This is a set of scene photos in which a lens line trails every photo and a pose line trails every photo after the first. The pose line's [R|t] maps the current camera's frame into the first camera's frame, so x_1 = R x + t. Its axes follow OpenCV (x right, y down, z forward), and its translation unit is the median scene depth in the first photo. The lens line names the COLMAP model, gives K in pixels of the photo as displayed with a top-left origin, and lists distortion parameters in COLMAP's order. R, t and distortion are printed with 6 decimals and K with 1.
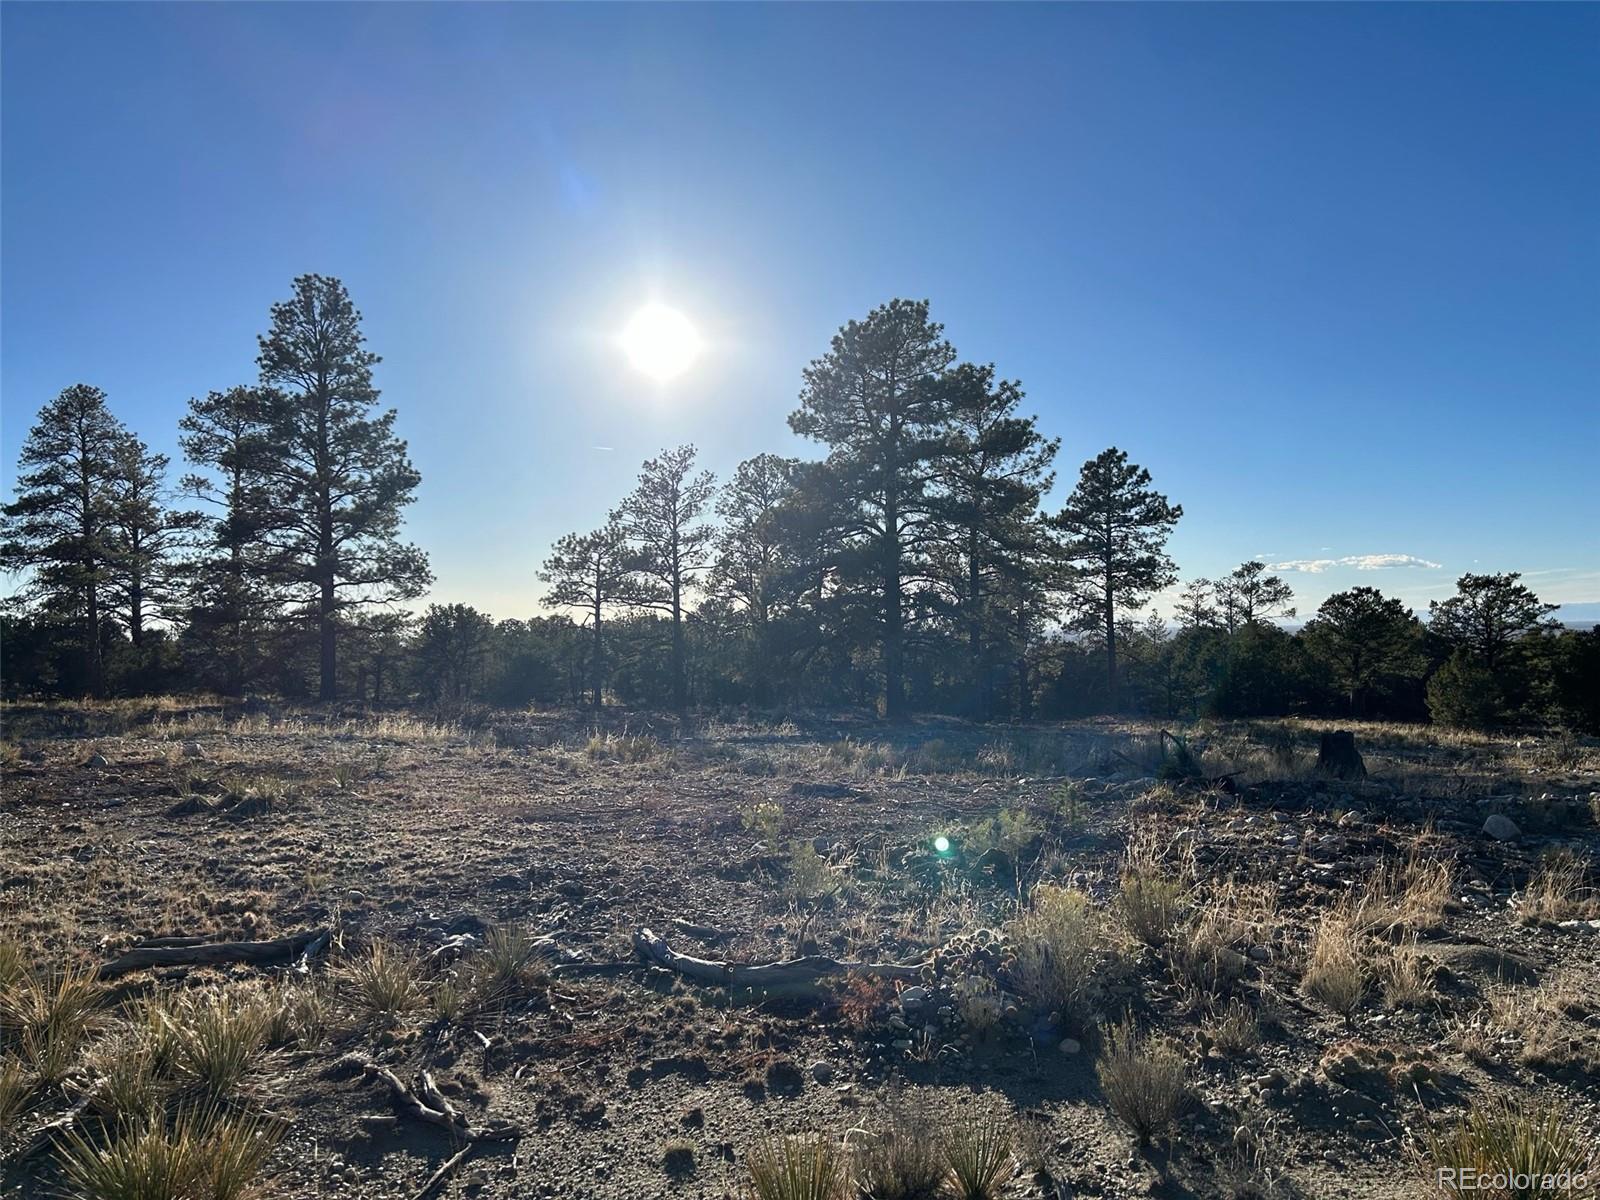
lens RADIAL K [[1182.2, 0, 804.9], [0, 1182.2, 606.8], [0, 0, 1]] dist [0.029507, -0.045906]
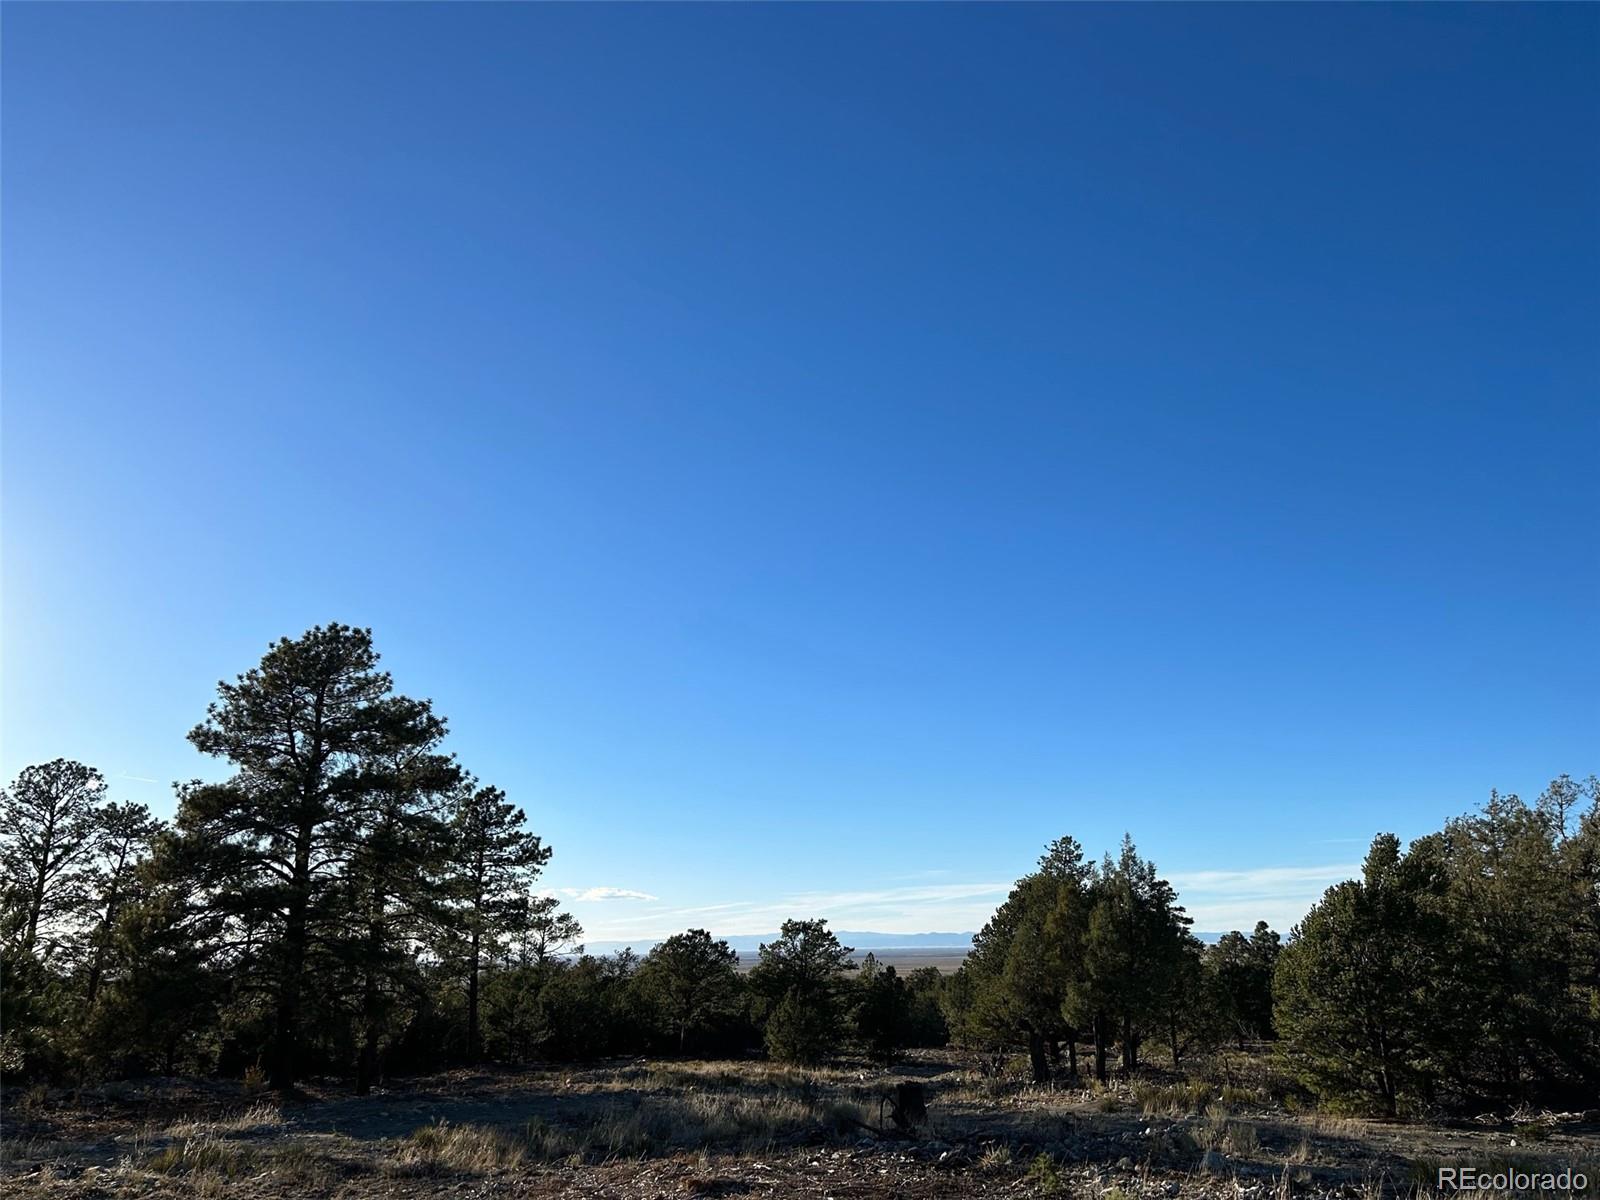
lens RADIAL K [[1182.2, 0, 790.2], [0, 1182.2, 596.1], [0, 0, 1]] dist [0.029507, -0.045906]
pose [[0.821568, 0.159348, 0.547388, -0.114091], [-0.001520, 0.960754, -0.277399, -0.009361], [-0.570108, 0.227070, 0.789567, 0.013702]]
